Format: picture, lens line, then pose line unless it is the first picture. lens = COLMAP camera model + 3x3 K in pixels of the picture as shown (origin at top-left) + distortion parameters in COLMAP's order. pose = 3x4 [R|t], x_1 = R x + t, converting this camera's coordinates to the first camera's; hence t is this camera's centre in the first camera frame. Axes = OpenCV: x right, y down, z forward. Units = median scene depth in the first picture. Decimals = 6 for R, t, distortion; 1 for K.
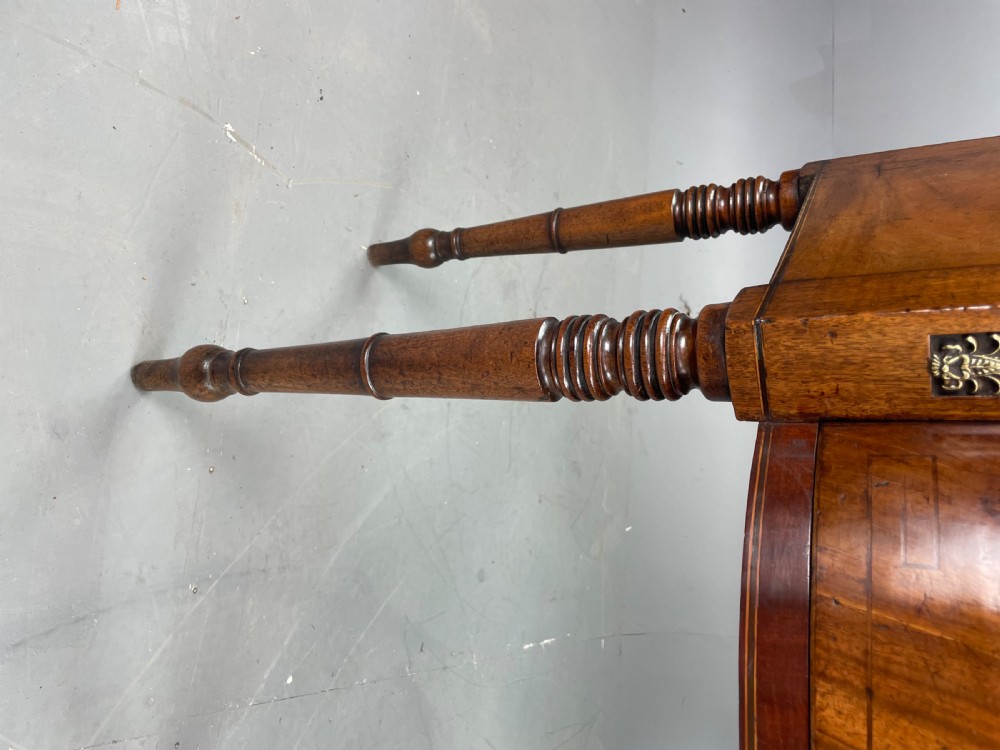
lens RADIAL K [[783.5, 0, 512.4], [0, 783.5, 379.6], [0, 0, 1]] dist [0.058404, -0.098308]
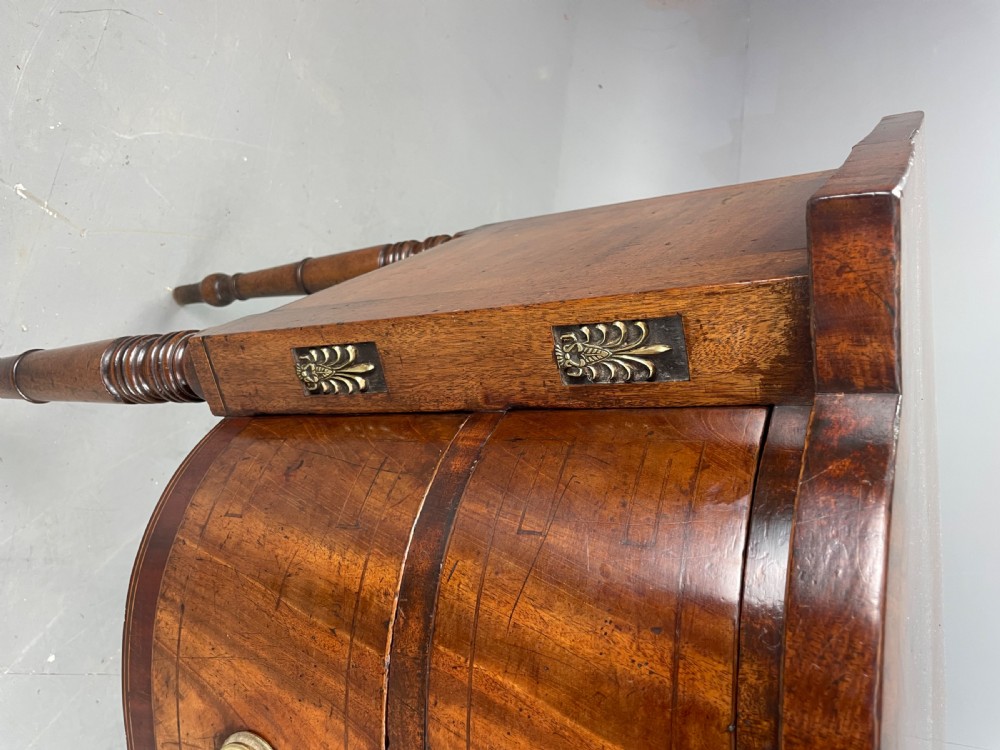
lens RADIAL K [[783.5, 0, 506.7], [0, 783.5, 375.1], [0, 0, 1]] dist [0.058404, -0.098308]
pose [[0.997981, 0.028232, -0.056889, 0.438043], [-0.032519, 0.996585, -0.075896, 0.035441], [0.054552, 0.077593, 0.995492, -0.138063]]
